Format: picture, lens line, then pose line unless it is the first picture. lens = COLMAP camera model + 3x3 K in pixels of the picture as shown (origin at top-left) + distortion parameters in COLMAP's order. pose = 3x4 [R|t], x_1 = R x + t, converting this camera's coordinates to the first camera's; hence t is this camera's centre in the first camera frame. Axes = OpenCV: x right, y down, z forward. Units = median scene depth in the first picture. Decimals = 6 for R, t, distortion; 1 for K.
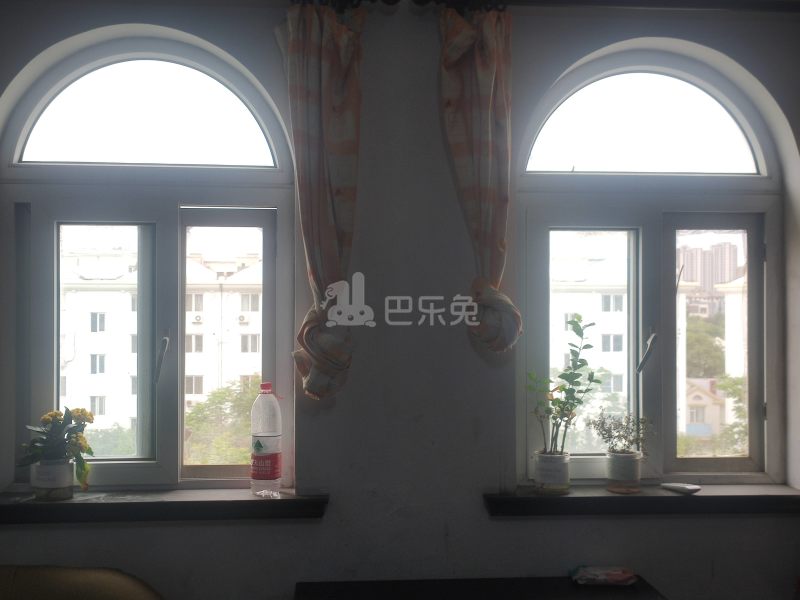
lens RADIAL K [[984.8, 0, 400.0], [0, 984.8, 300.0], [0, 0, 1]] dist [0.067870, 0.001269]
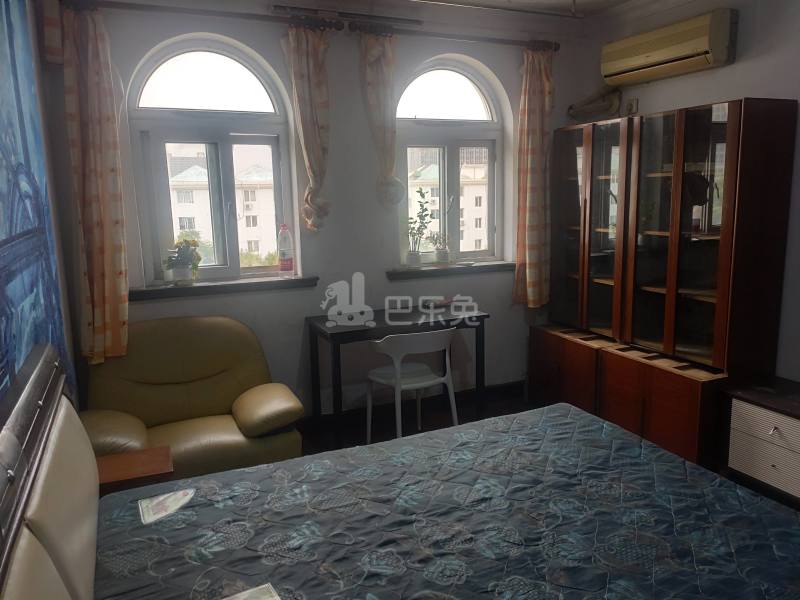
lens RADIAL K [[604.3, 0, 400.0], [0, 604.3, 300.0], [0, 0, 1]] dist [0.084017, -0.112910]
pose [[0.945072, -0.078852, 0.317209, -0.309884], [0.023687, 0.984436, 0.174138, 0.025231], [-0.326004, -0.157059, 0.932231, -0.265285]]
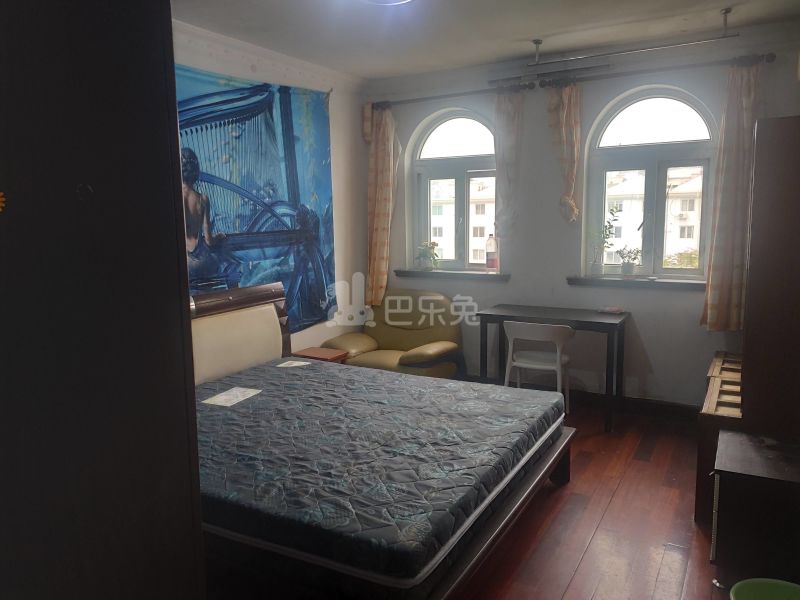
lens RADIAL K [[604.3, 0, 400.0], [0, 604.3, 300.0], [0, 0, 1]] dist [0.084017, -0.112910]
pose [[0.819043, 0.068810, -0.569590, 0.635667], [0.018820, 0.989025, 0.146543, 0.011896], [0.573423, -0.130745, 0.808760, -0.561290]]
